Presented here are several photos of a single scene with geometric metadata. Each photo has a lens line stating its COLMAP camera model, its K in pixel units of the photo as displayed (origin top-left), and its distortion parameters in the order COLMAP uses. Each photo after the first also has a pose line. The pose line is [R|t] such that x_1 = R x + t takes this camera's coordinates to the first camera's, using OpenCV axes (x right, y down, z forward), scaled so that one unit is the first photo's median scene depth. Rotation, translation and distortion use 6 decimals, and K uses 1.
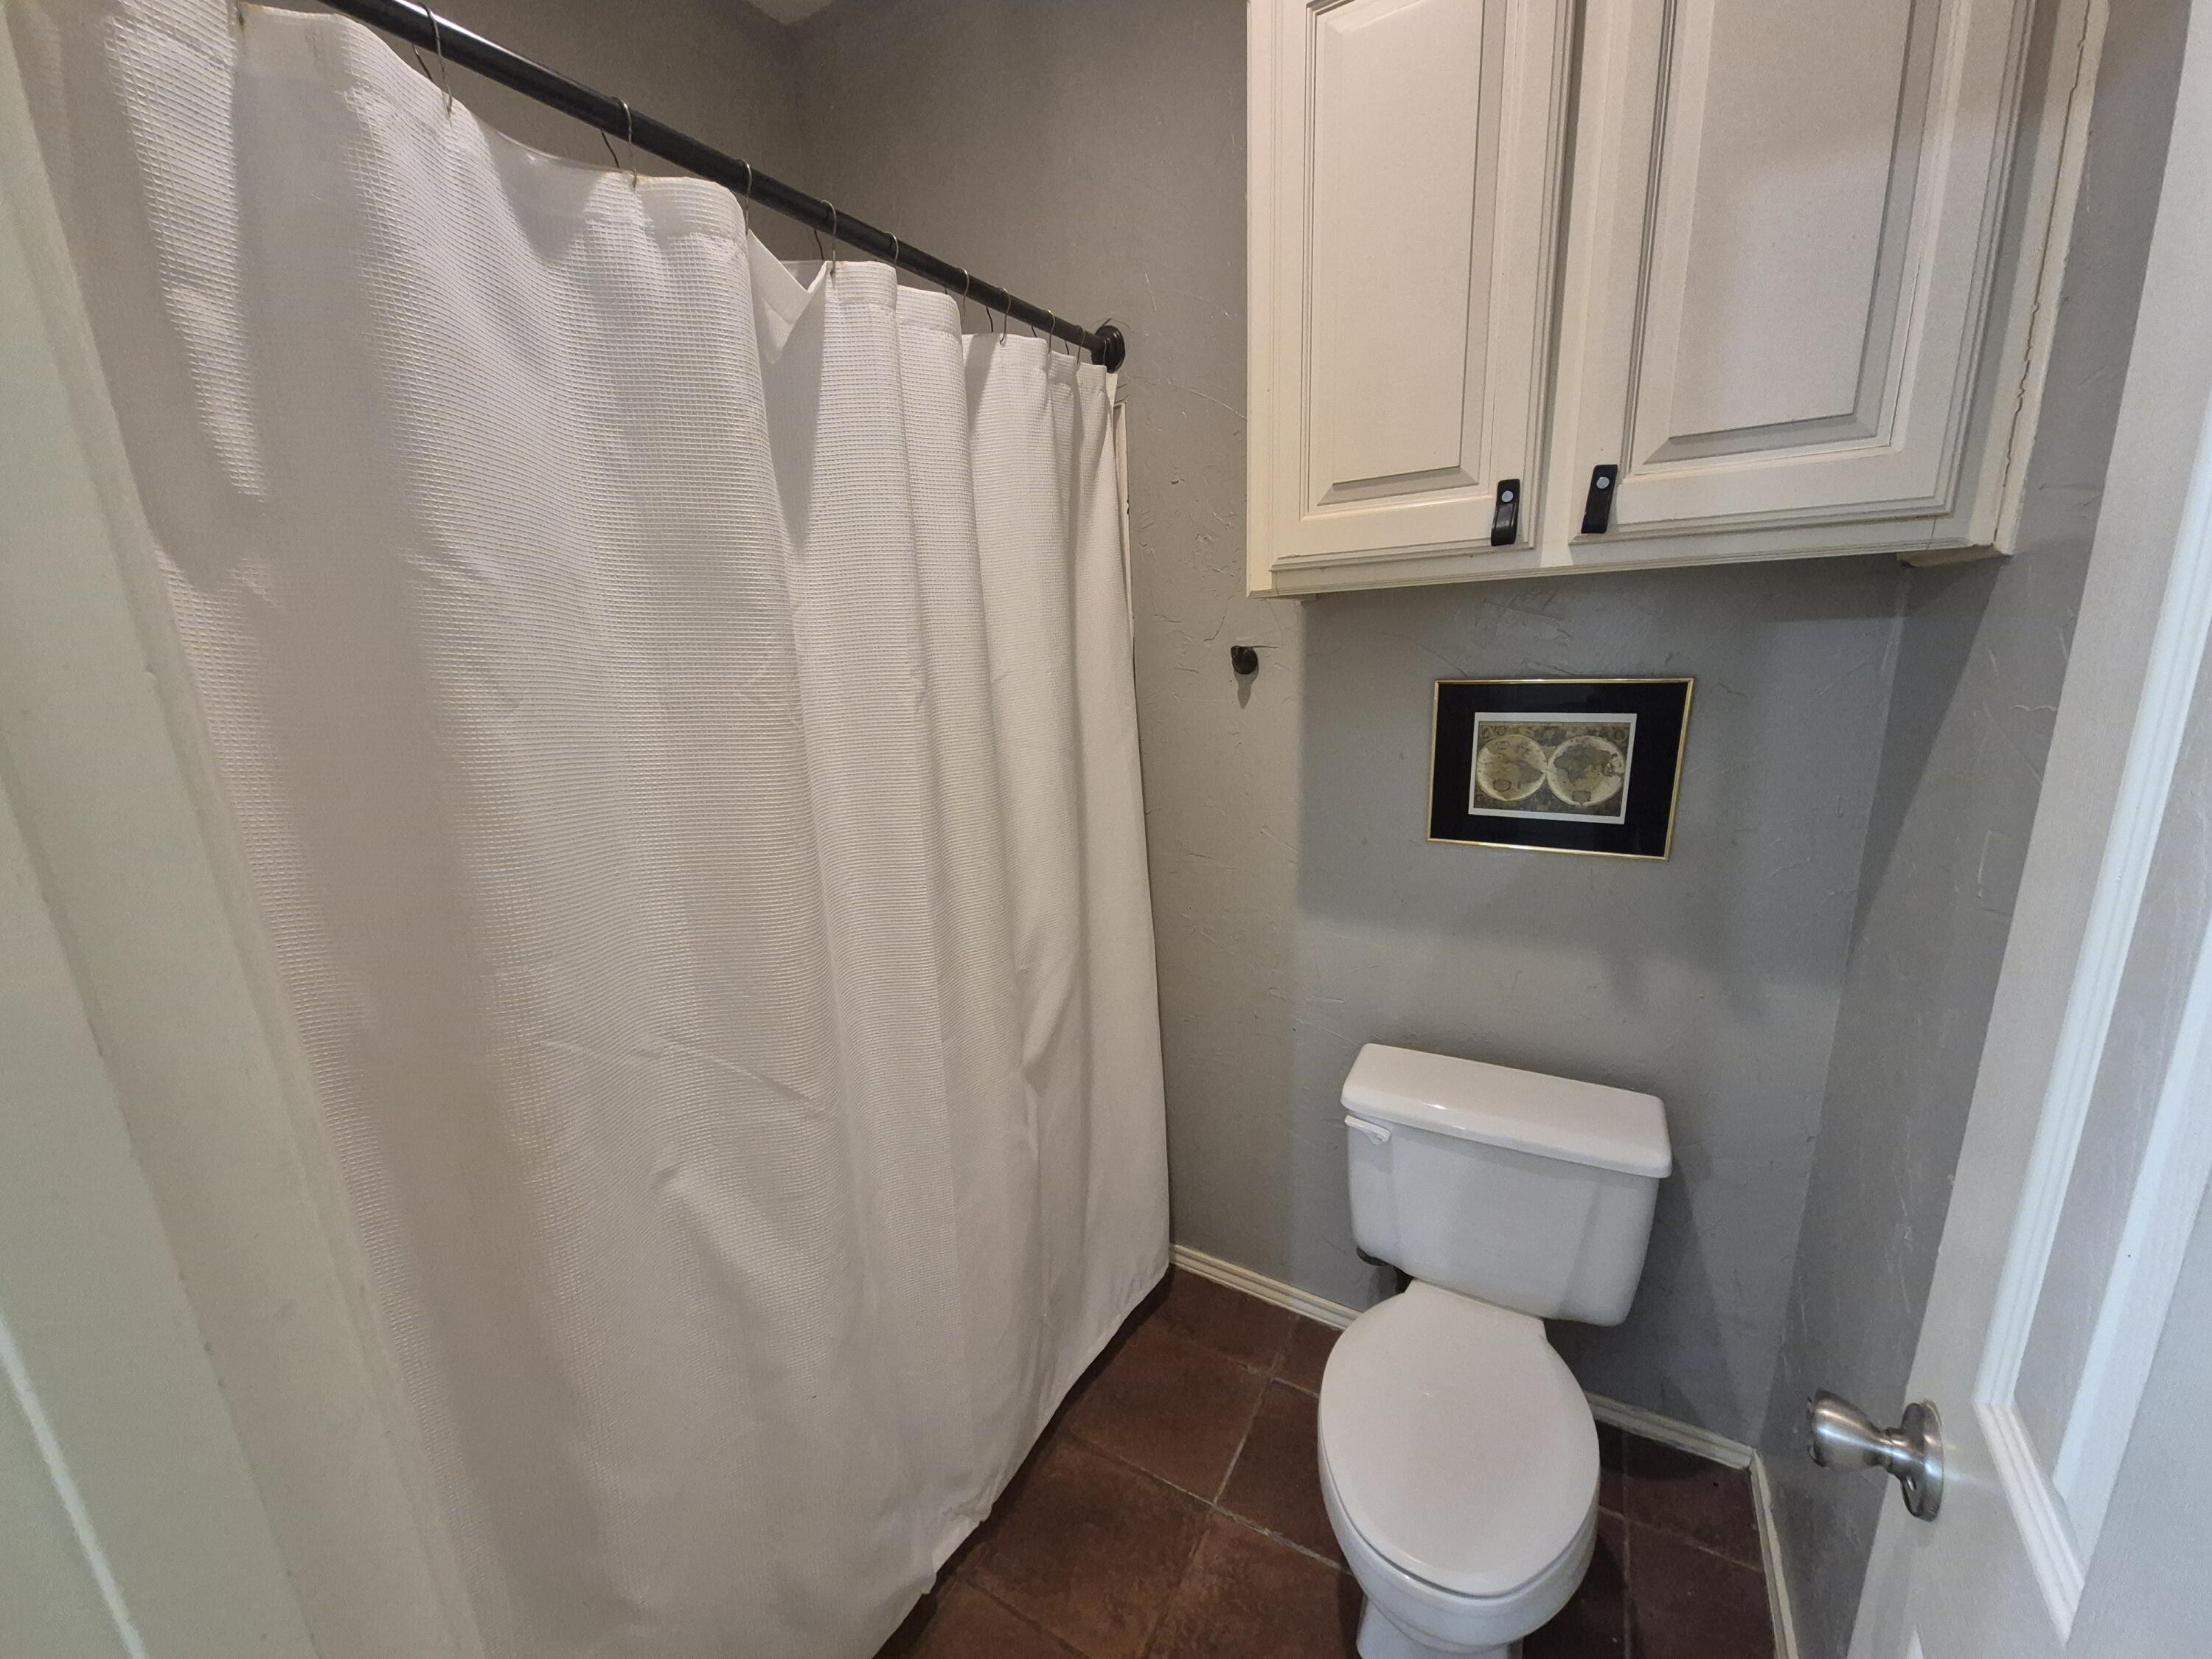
lens RADIAL K [[863.9, 0, 1108.2], [0, 863.9, 840.5], [0, 0, 1]] dist [0.008767, -0.001913]
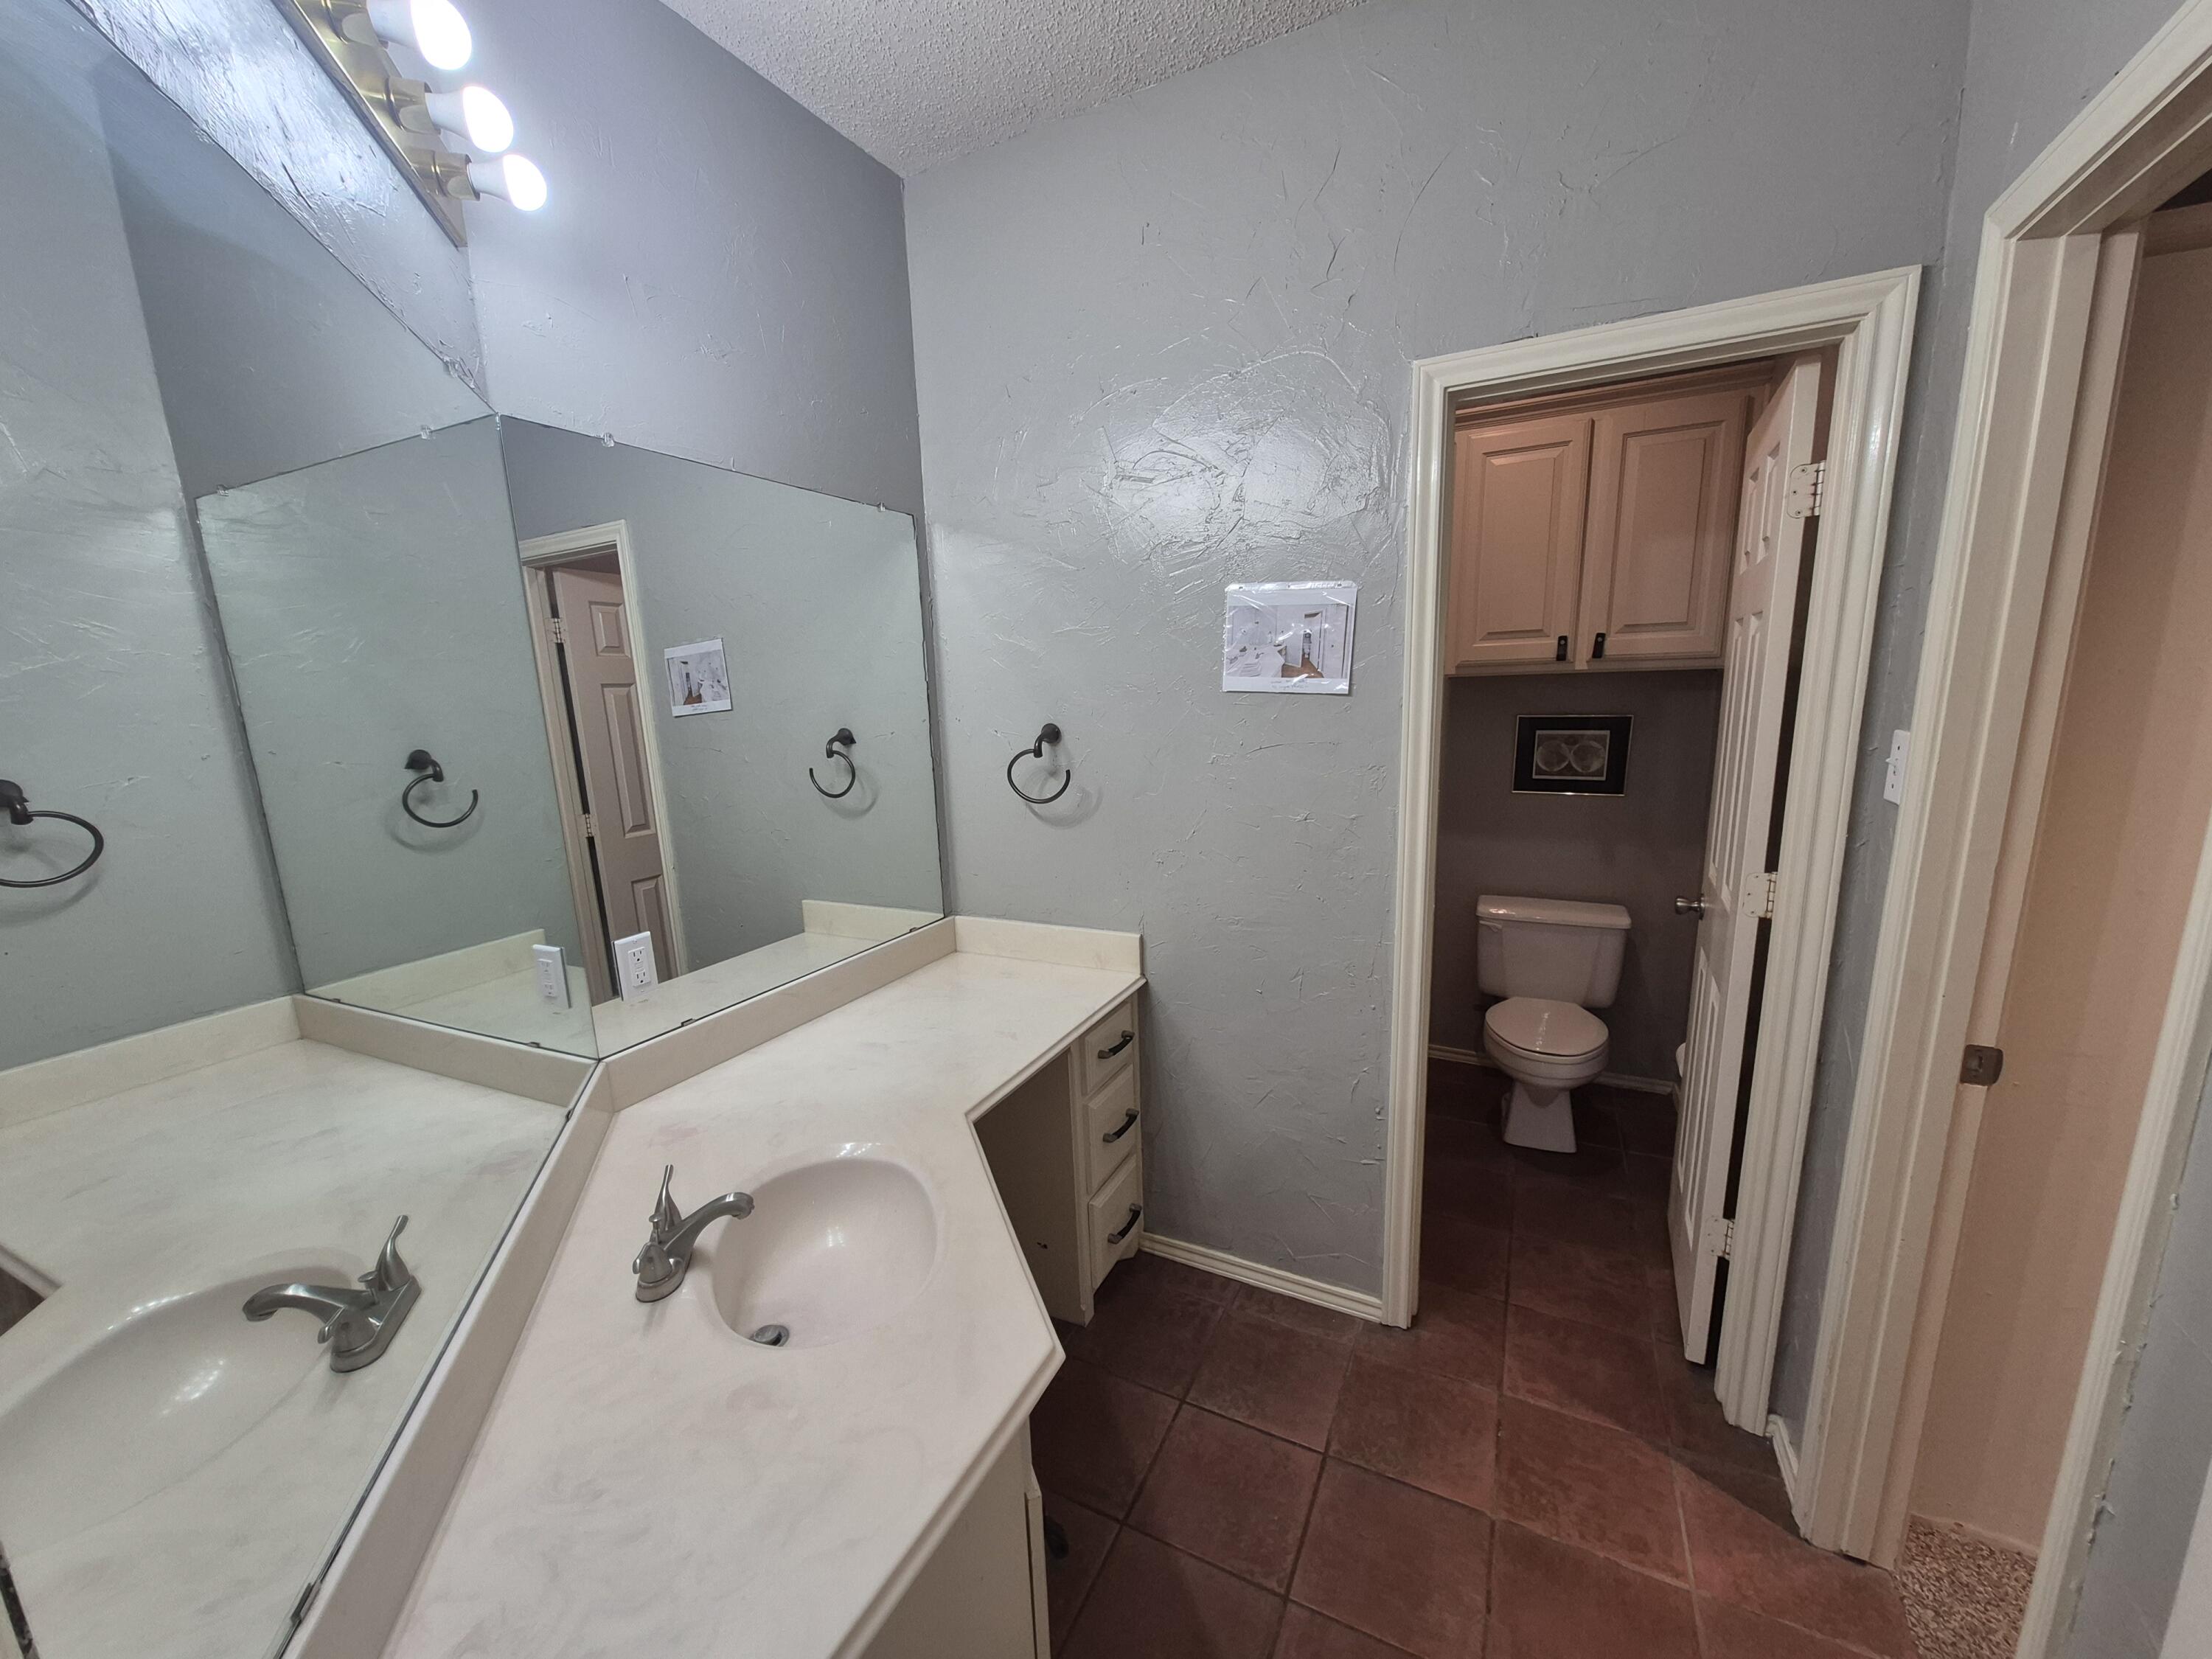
lens RADIAL K [[863.9, 0, 1099.5], [0, 863.9, 836.1], [0, 0, 1]] dist [0.008767, -0.001913]
pose [[0.998769, 0.006030, 0.049226, -0.862730], [-0.003212, 0.998362, -0.057131, 0.272845], [-0.049490, 0.056902, 0.997152, -1.218573]]
